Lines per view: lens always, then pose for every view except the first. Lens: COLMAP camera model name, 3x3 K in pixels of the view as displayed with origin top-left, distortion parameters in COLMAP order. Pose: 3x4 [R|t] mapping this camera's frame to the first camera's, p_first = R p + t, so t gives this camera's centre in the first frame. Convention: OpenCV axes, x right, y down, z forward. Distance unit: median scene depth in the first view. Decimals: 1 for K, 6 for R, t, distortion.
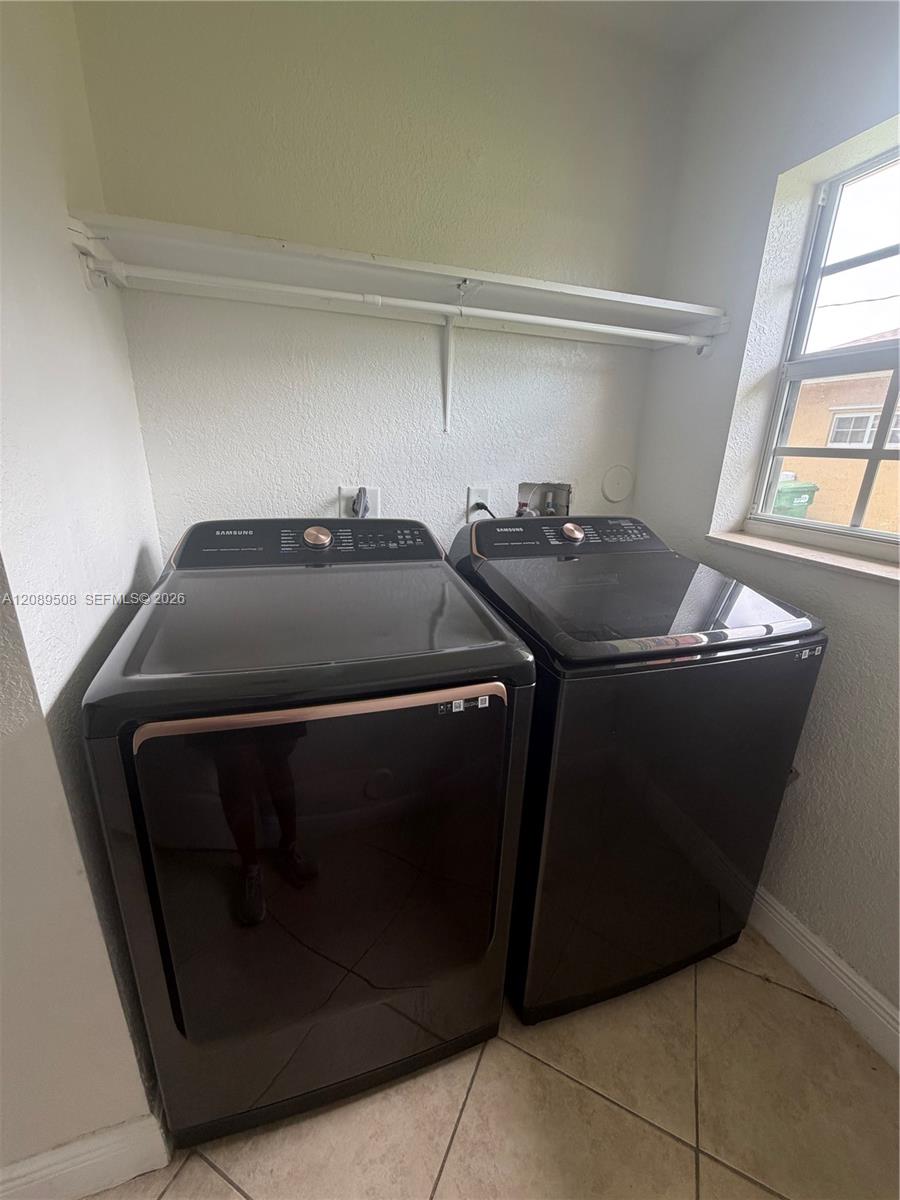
lens RADIAL K [[479.7, 0, 451.6], [0, 479.7, 599.1], [0, 0, 1]] dist [-0.000072, 0.000223]
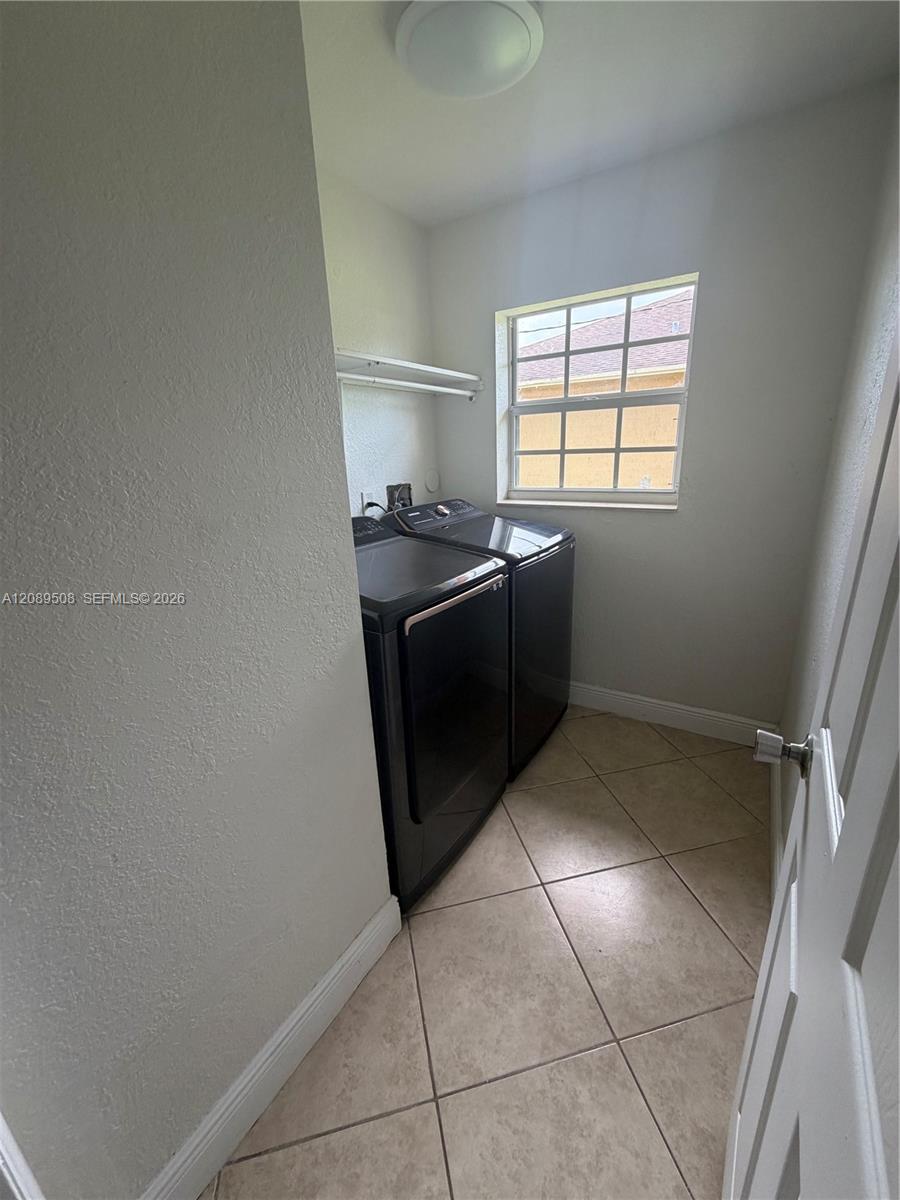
lens RADIAL K [[479.7, 0, 449.6], [0, 479.7, 601.3], [0, 0, 1]] dist [-0.000072, 0.000223]
pose [[0.779891, -0.244916, 0.576009, -0.751638], [0.250393, 0.965500, 0.071504, 0.047431], [-0.573649, 0.088463, 0.814310, -0.316308]]
